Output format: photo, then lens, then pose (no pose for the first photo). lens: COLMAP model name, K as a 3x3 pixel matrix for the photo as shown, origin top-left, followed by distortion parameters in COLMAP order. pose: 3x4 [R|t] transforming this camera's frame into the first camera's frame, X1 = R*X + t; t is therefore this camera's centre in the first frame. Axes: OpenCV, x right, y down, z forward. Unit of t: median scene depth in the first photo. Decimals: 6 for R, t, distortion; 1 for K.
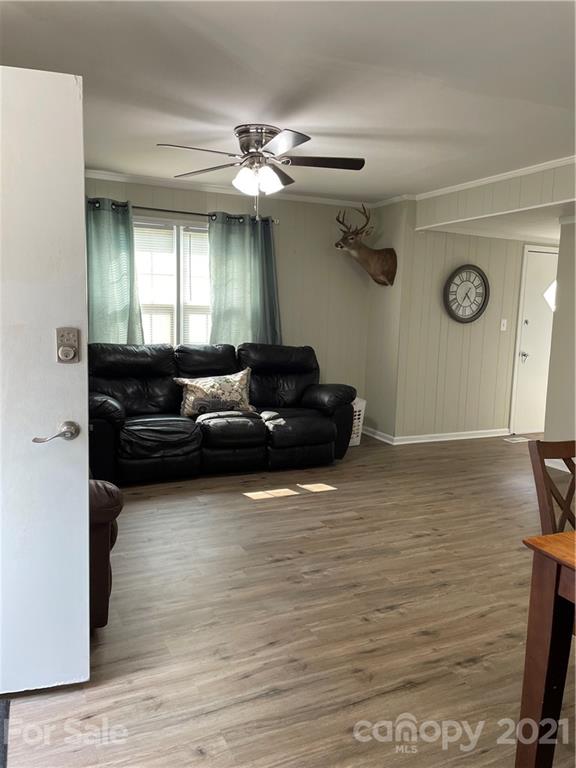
lens RADIAL K [[578.3, 0, 290.1], [0, 578.3, 378.3], [0, 0, 1]] dist [0.070542, -0.074341]
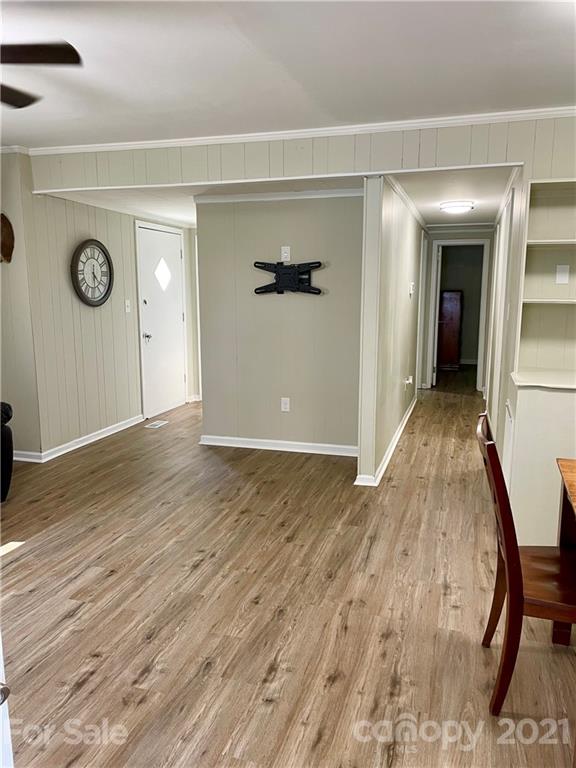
lens RADIAL K [[578.3, 0, 291.5], [0, 578.3, 382.1], [0, 0, 1]] dist [0.070542, -0.074341]
pose [[0.671723, -0.147794, 0.725910, -0.251133], [0.106614, 0.988982, 0.102700, -0.065598], [-0.733090, 0.008406, 0.680079, 0.296245]]
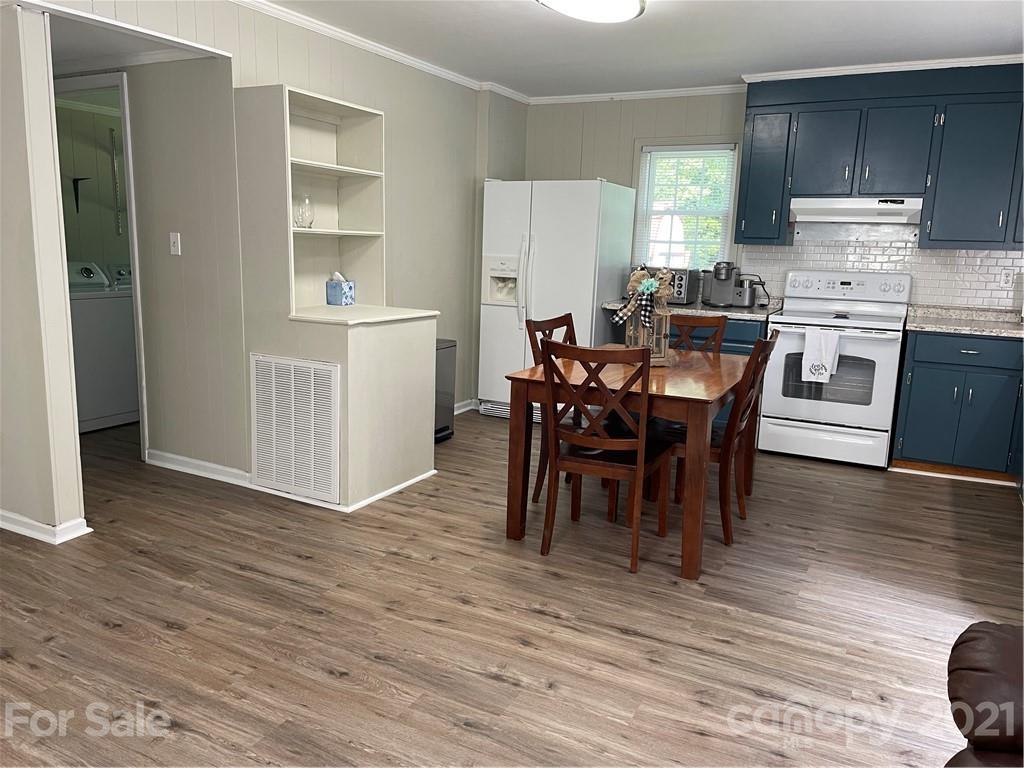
lens RADIAL K [[771.1, 0, 503.1], [0, 771.1, 379.6], [0, 0, 1]] dist [0.070542, -0.074341]
pose [[-0.593757, -0.186629, 0.782702, -0.335964], [0.056203, 0.960735, 0.271715, -0.129317], [-0.802679, 0.205323, -0.559954, 1.021923]]
